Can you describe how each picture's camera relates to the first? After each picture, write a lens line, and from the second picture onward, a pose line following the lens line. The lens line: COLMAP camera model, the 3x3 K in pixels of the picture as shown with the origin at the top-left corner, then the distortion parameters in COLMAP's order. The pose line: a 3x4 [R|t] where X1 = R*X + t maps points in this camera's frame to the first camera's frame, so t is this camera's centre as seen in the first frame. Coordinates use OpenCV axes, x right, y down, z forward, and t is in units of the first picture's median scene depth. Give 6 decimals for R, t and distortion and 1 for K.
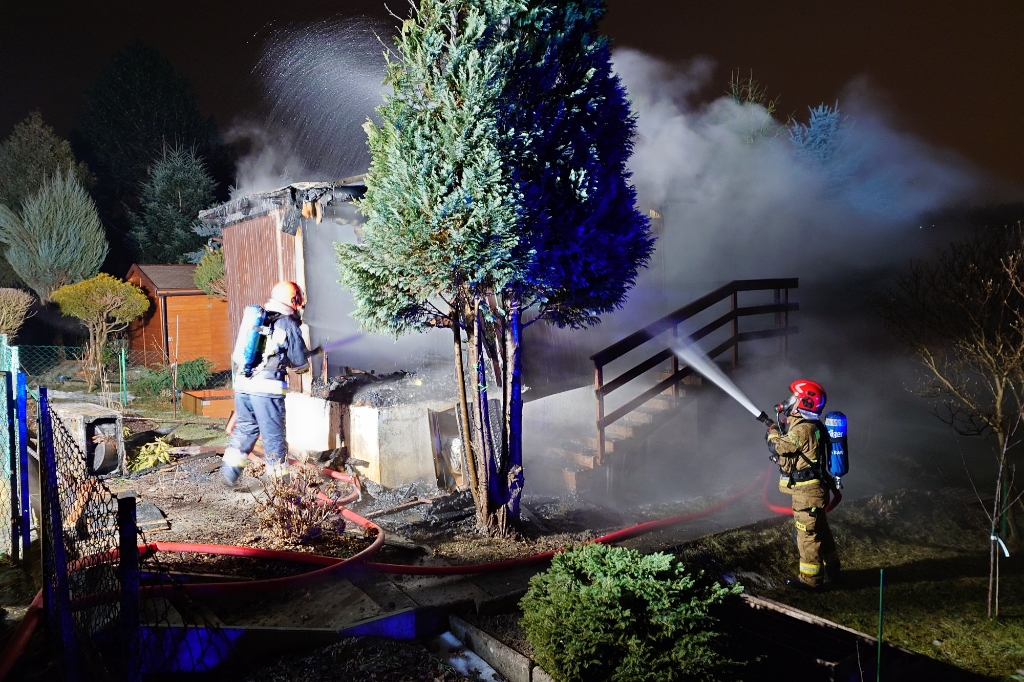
lens RADIAL K [[723.1, 0, 517.6], [0, 723.1, 338.9], [0, 0, 1]] dist [0.013540, -0.011290]
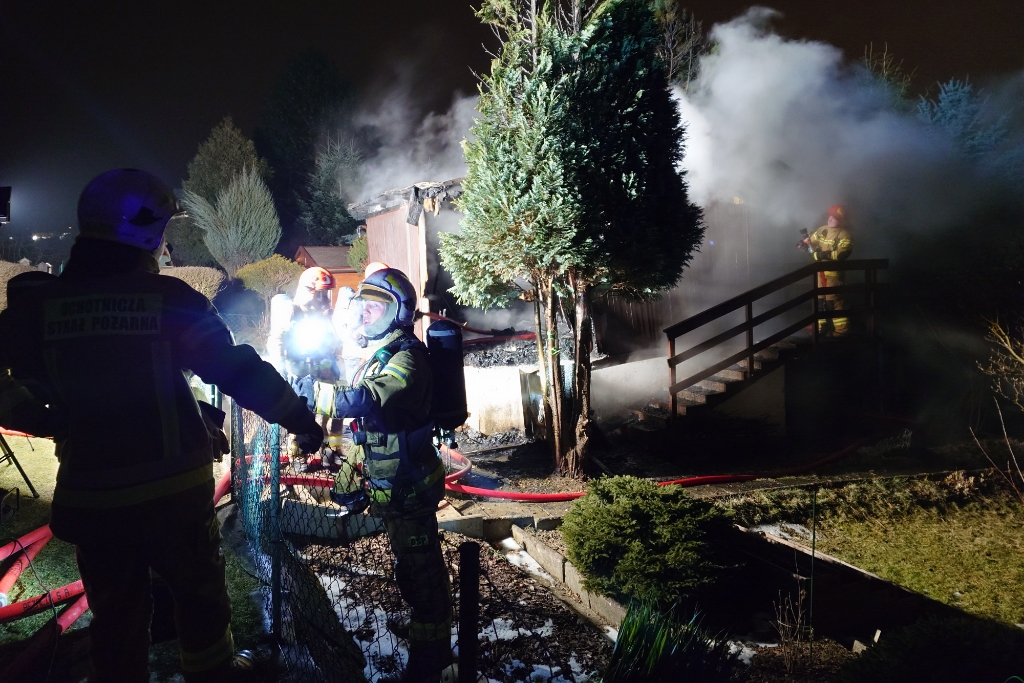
lens RADIAL K [[723.1, 0, 505.7], [0, 723.1, 304.1], [0, 0, 1]] dist [0.013540, -0.011290]
pose [[0.977162, 0.012423, -0.212130, 0.136620], [-0.015921, 0.999764, -0.014793, 0.007567], [0.211896, 0.017833, 0.977129, -0.220919]]
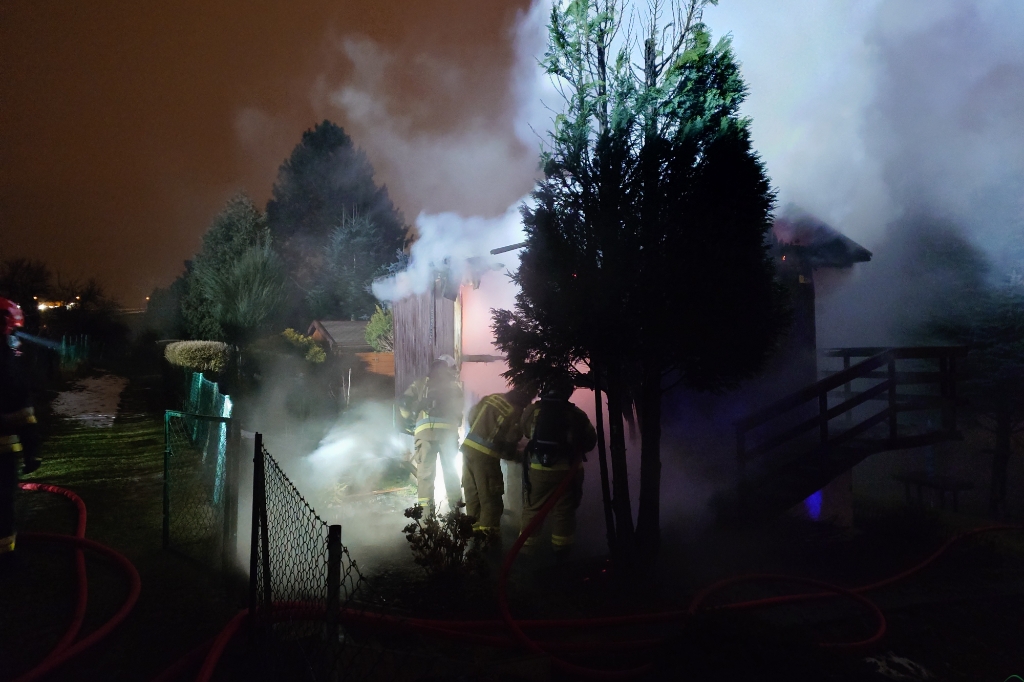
lens RADIAL K [[723.1, 0, 515.1], [0, 723.1, 339.0], [0, 0, 1]] dist [0.013540, -0.011290]
pose [[0.978051, 0.015270, -0.207807, 0.017805], [-0.030959, 0.996891, -0.072455, -0.010744], [0.206055, 0.077298, 0.975483, -0.073603]]
